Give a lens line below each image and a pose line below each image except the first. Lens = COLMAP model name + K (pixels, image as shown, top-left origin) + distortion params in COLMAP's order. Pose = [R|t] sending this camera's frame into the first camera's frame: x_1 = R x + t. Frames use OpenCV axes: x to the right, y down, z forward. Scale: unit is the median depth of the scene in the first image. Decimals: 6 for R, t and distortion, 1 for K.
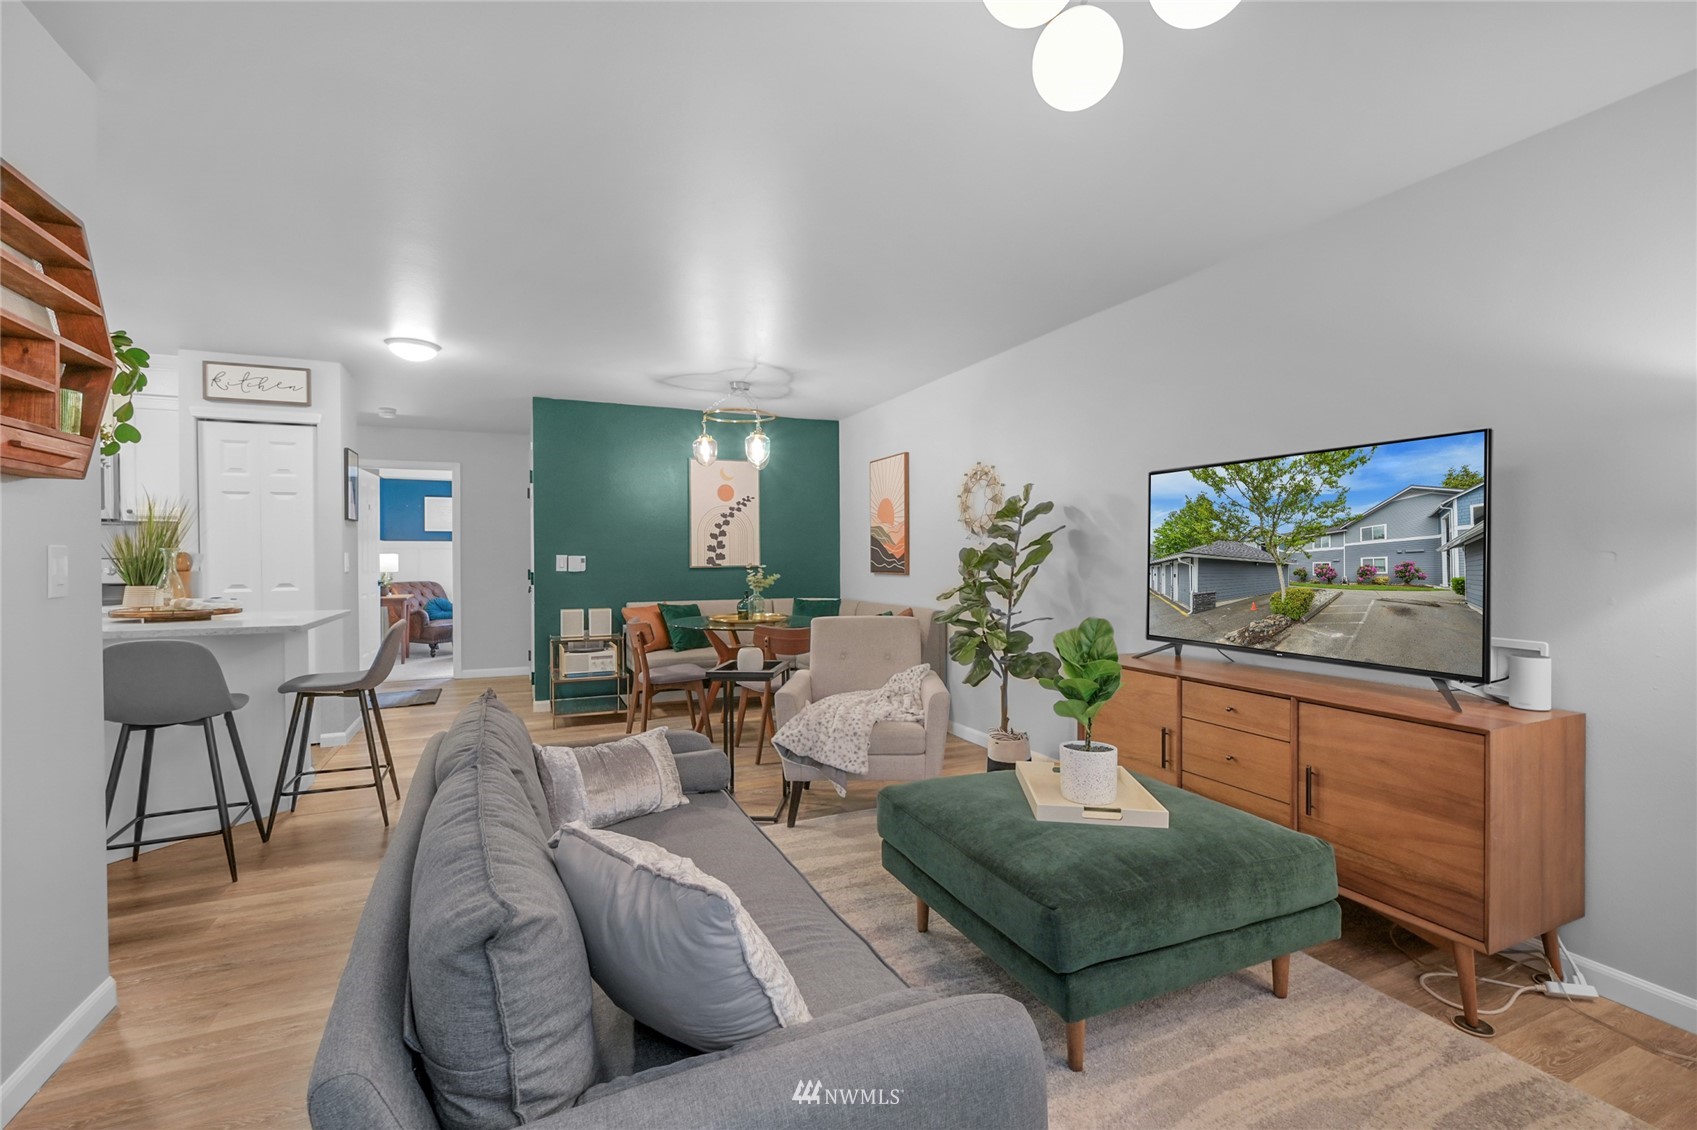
lens RADIAL K [[739.3, 0, 847.5], [0, 739.3, 553.1], [0, 0, 1]] dist [-0.000290, 0.000108]
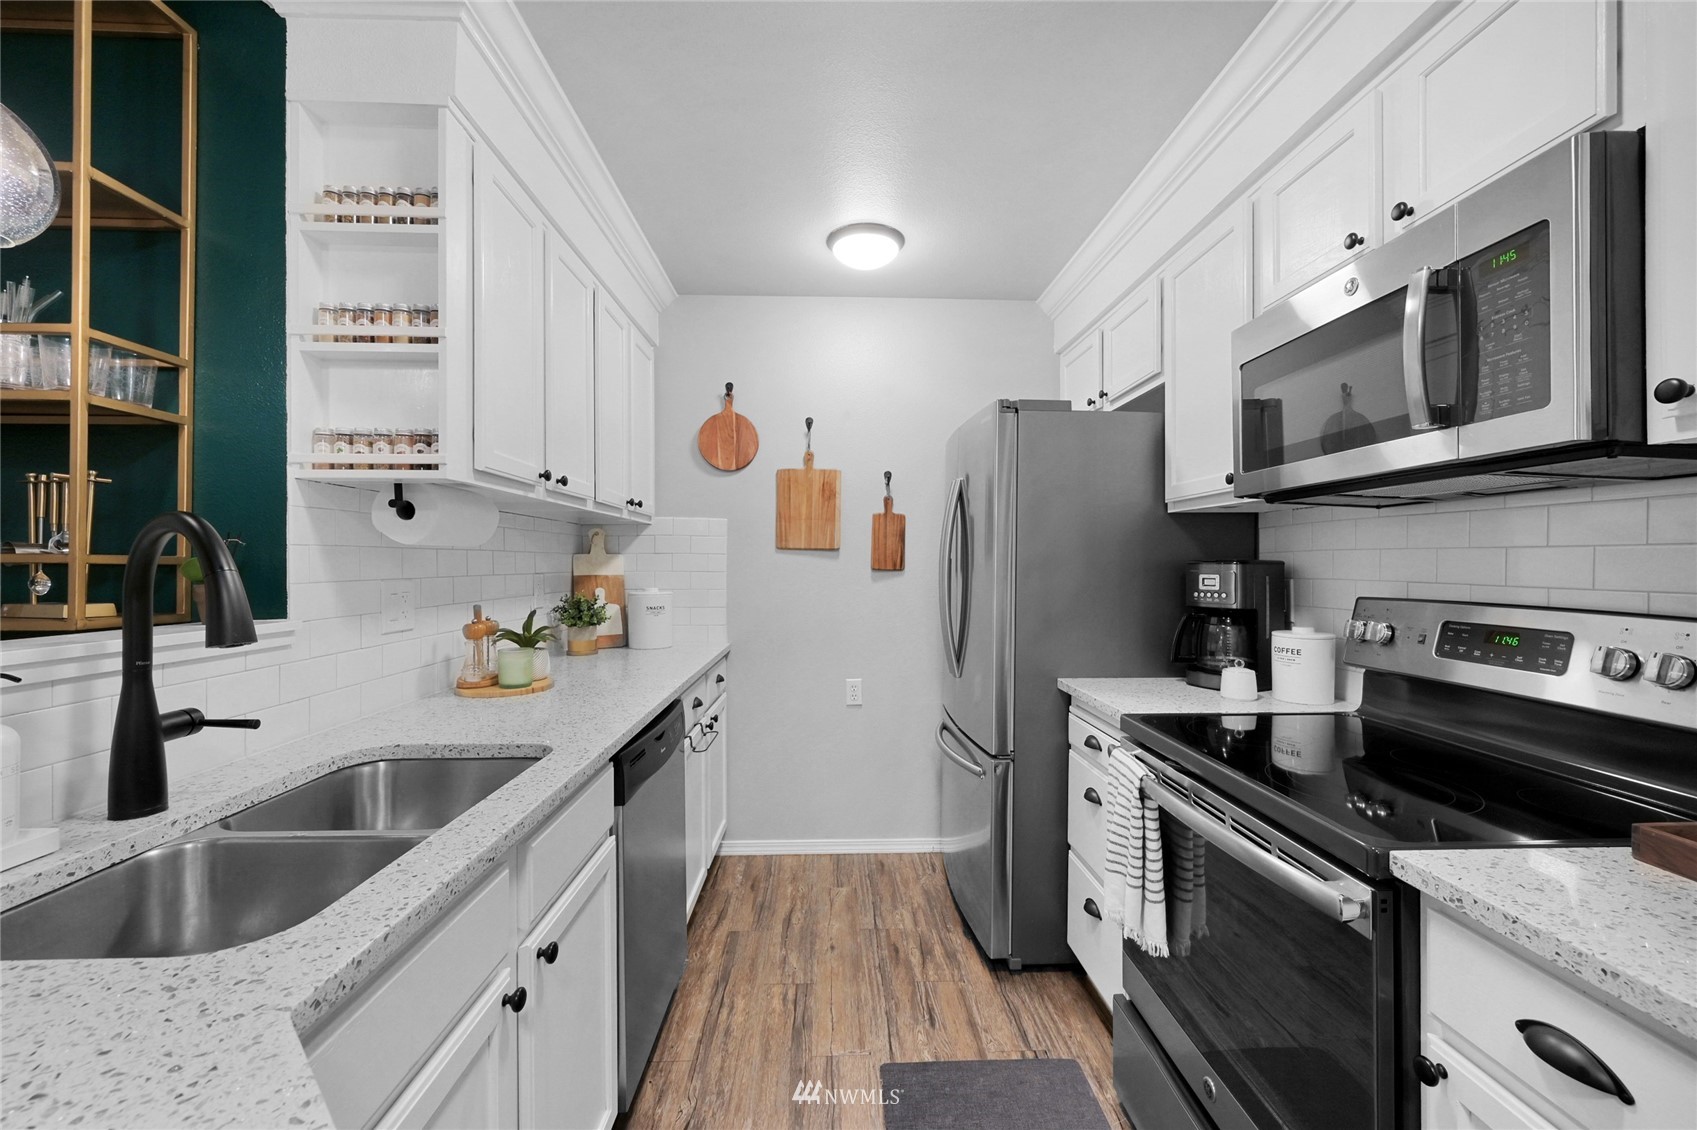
lens RADIAL K [[682.3, 0, 821.0], [0, 682.3, 562.4], [0, 0, 1]] dist [-0.002075, 0.000492]
pose [[-0.388312, 0.010108, -0.921473, -0.489391], [-0.001298, 0.999933, 0.011516, -0.007821], [0.921527, 0.005668, -0.388272, 0.589881]]
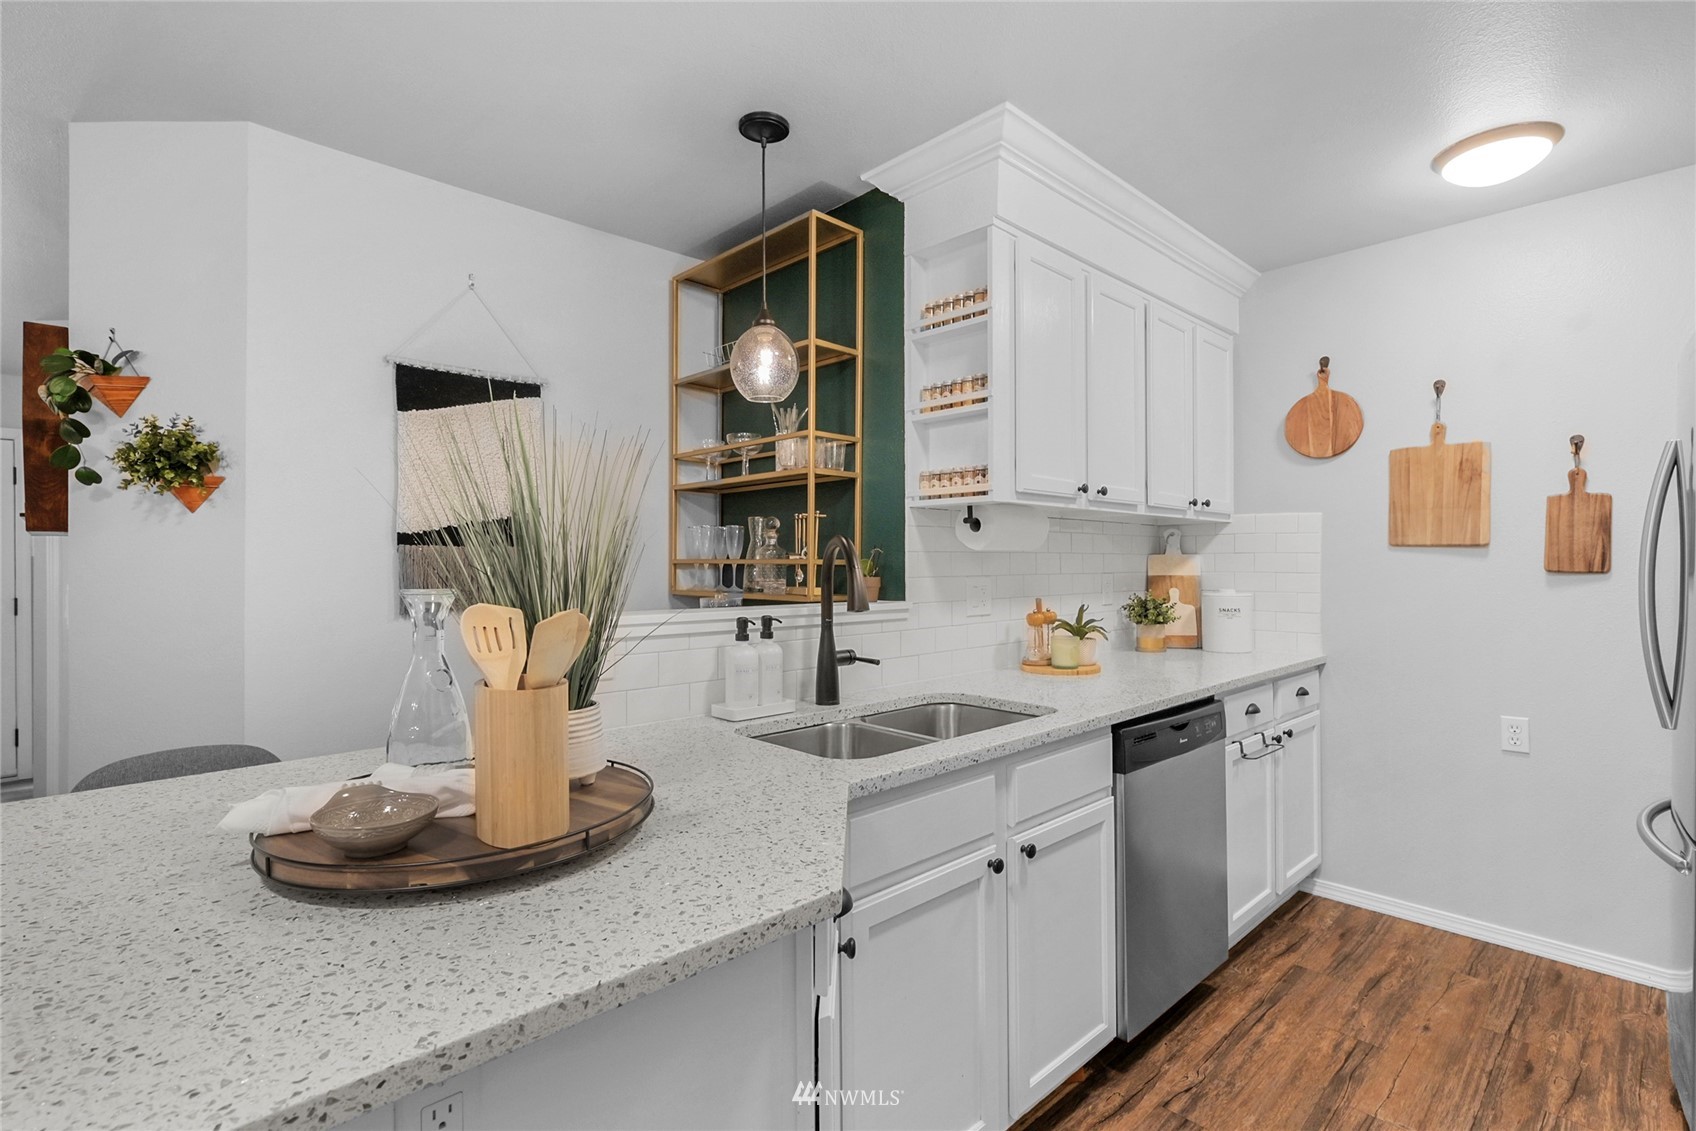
lens RADIAL K [[738.9, 0, 858.3], [0, 738.9, 560.4], [0, 0, 1]] dist [-0.000290, 0.000108]
pose [[-0.936458, 0.011228, -0.350600, -0.478378], [0.010195, 0.999937, 0.004791, -0.008600], [0.350631, 0.000912, -0.936513, 0.670946]]
